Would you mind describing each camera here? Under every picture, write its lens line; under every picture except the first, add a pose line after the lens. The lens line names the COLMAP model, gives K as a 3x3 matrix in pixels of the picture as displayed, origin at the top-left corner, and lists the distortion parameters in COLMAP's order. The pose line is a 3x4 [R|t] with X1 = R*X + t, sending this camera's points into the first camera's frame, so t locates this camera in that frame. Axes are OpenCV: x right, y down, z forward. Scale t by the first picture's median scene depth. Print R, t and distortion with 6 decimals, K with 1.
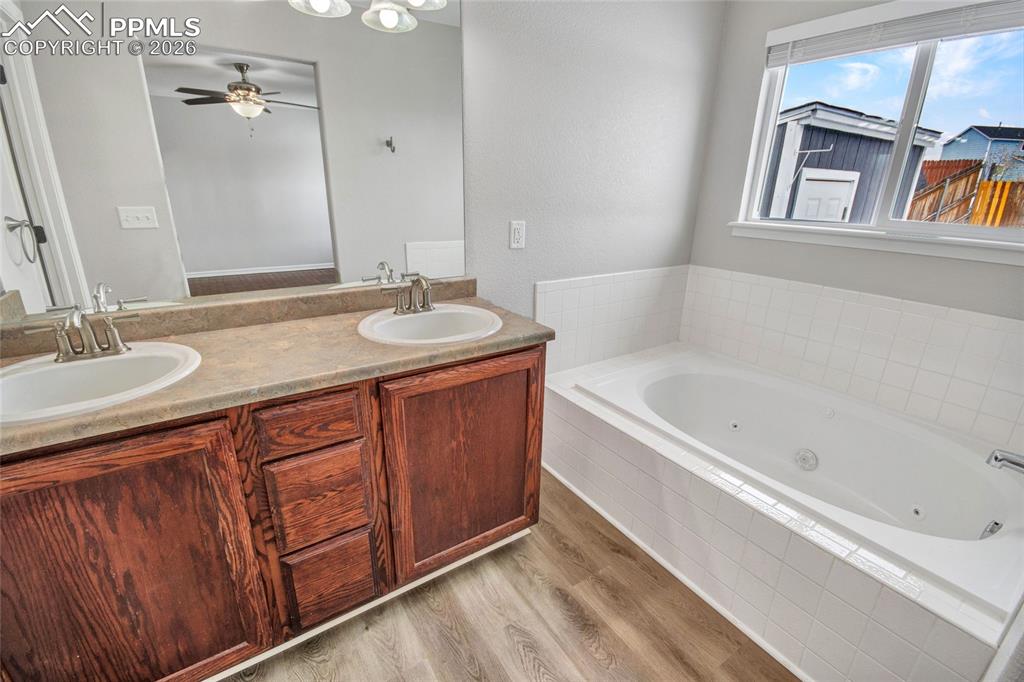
lens RADIAL K [[457.6, 0, 515.6], [0, 457.6, 338.5], [0, 0, 1]] dist [-0.003800, -0.002289]
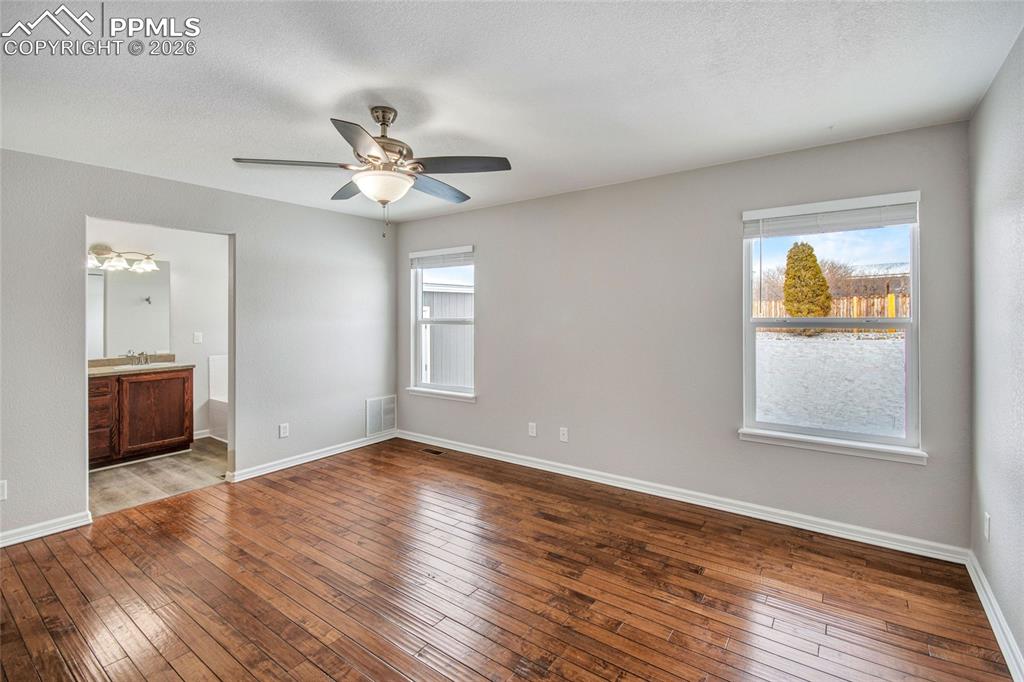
lens RADIAL K [[457.6, 0, 532.7], [0, 457.6, 313.3], [0, 0, 1]] dist [-0.003800, -0.002289]
pose [[0.924645, -0.027957, 0.379802, 1.077196], [0.146796, 0.946399, -0.287715, 0.914454], [-0.351401, 0.321788, 0.879187, -2.712018]]
